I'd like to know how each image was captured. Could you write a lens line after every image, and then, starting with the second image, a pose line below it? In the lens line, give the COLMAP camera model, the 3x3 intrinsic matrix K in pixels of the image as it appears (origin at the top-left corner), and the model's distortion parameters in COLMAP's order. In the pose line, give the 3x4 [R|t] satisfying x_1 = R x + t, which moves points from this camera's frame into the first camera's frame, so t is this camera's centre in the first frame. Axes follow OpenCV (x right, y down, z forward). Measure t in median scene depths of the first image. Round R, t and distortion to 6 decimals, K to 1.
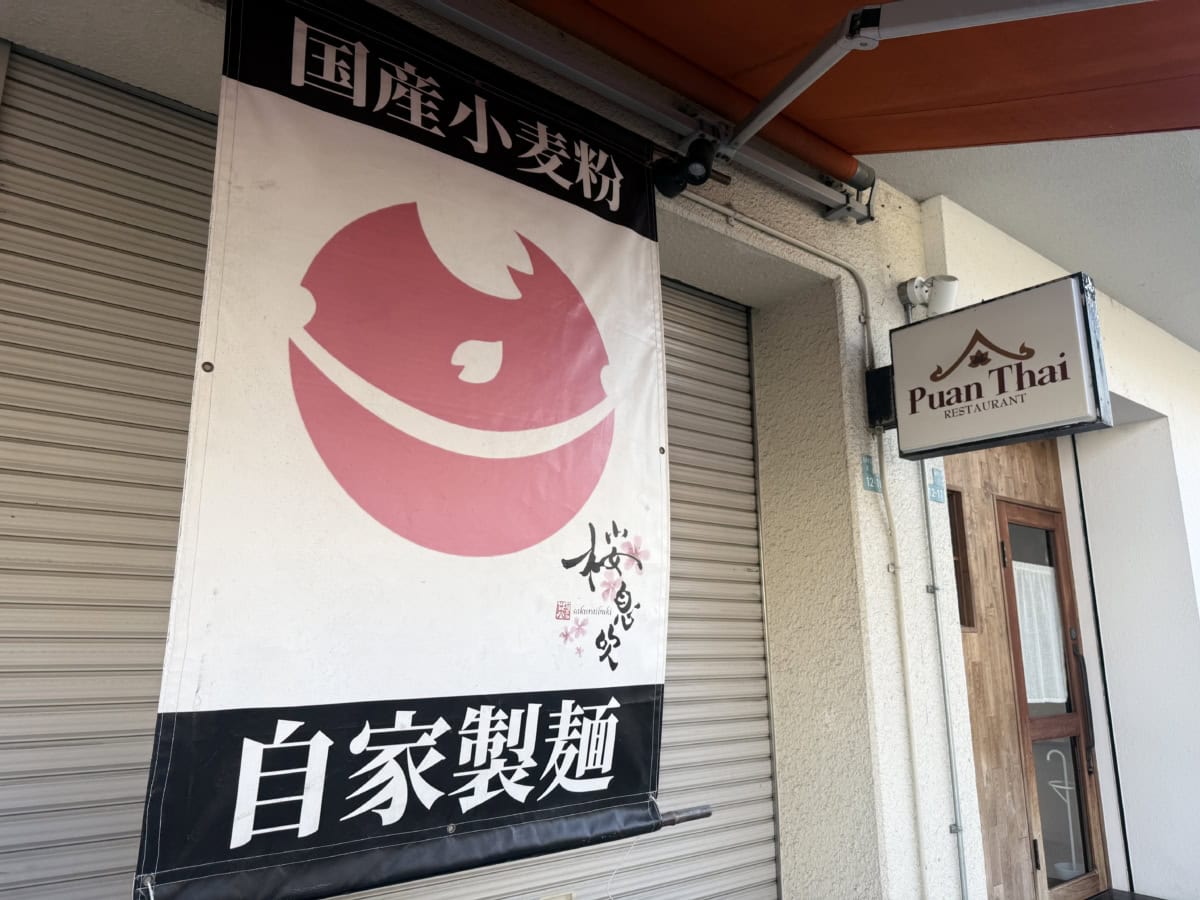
lens RADIAL K [[840.8, 0, 600.0], [0, 840.8, 450.0], [0, 0, 1]] dist [0.093208, -0.173642]
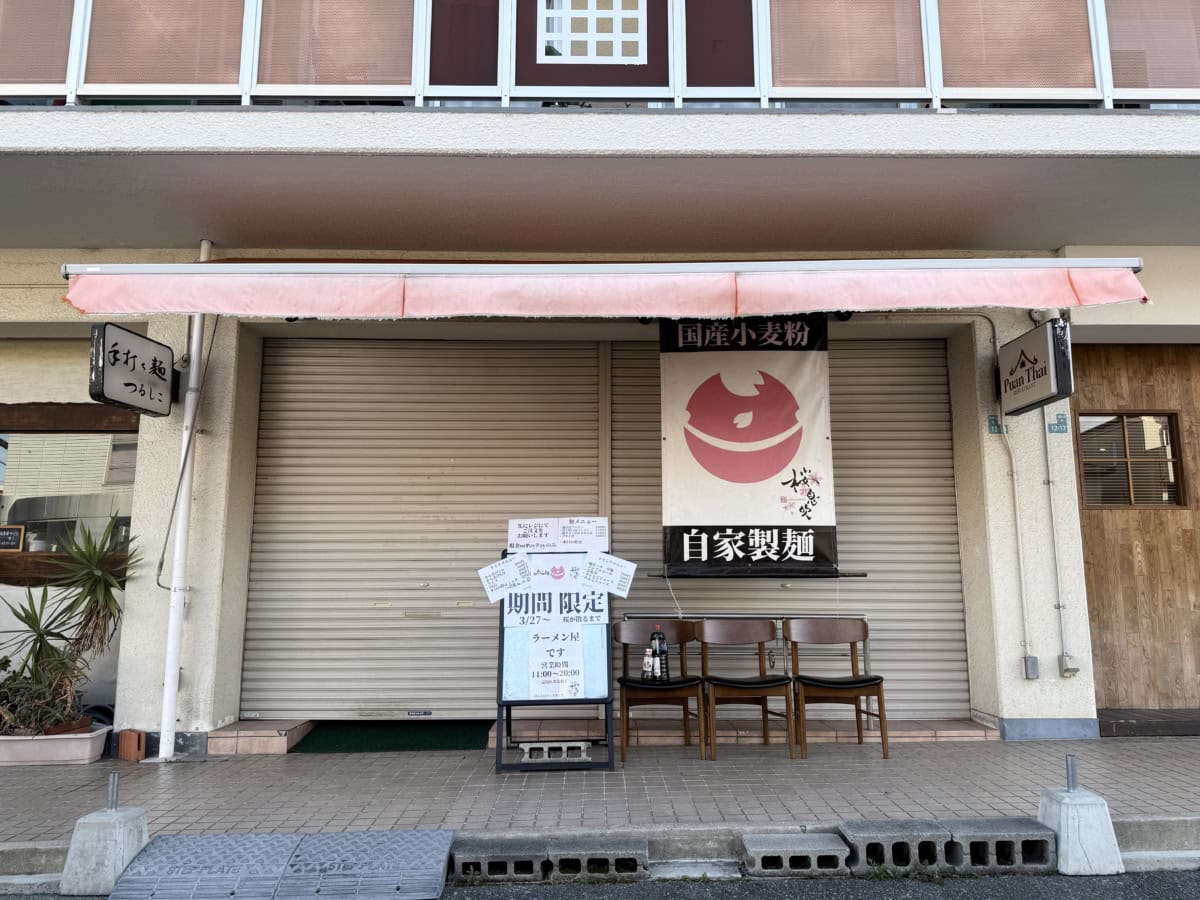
lens RADIAL K [[840.8, 0, 600.0], [0, 840.8, 450.0], [0, 0, 1]] dist [0.093208, -0.173642]
pose [[0.781129, -0.095600, -0.617007, 1.274998], [0.140560, 0.989767, 0.024593, -0.141029], [0.608342, -0.105937, 0.786573, -1.672856]]
